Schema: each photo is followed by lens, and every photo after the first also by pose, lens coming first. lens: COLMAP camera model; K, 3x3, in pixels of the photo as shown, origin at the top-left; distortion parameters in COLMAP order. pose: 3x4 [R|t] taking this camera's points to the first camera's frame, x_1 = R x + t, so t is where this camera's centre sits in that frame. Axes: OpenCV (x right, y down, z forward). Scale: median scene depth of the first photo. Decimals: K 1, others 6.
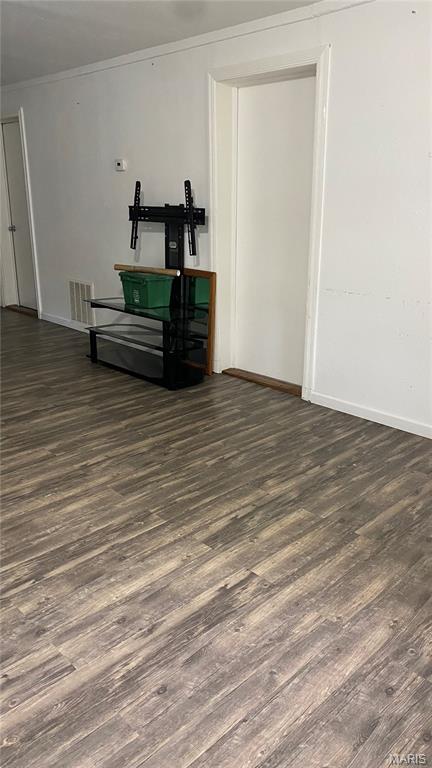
lens RADIAL K [[587.8, 0, 216.0], [0, 587.8, 384.0], [0, 0, 1]] dist [0.012033, -0.003710]
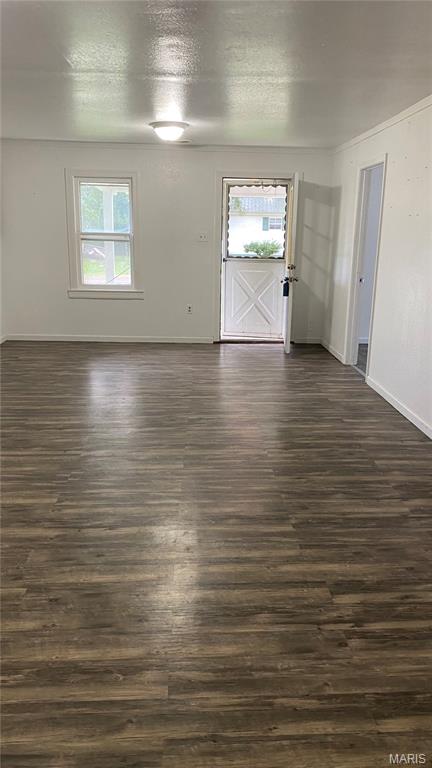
lens RADIAL K [[587.8, 0, 216.0], [0, 587.8, 384.0], [0, 0, 1]] dist [0.012033, -0.003710]
pose [[-0.748040, -0.182545, 0.638055, -2.120954], [0.181542, 0.868472, 0.461301, -0.852740], [-0.638341, 0.460905, -0.616512, 2.520196]]
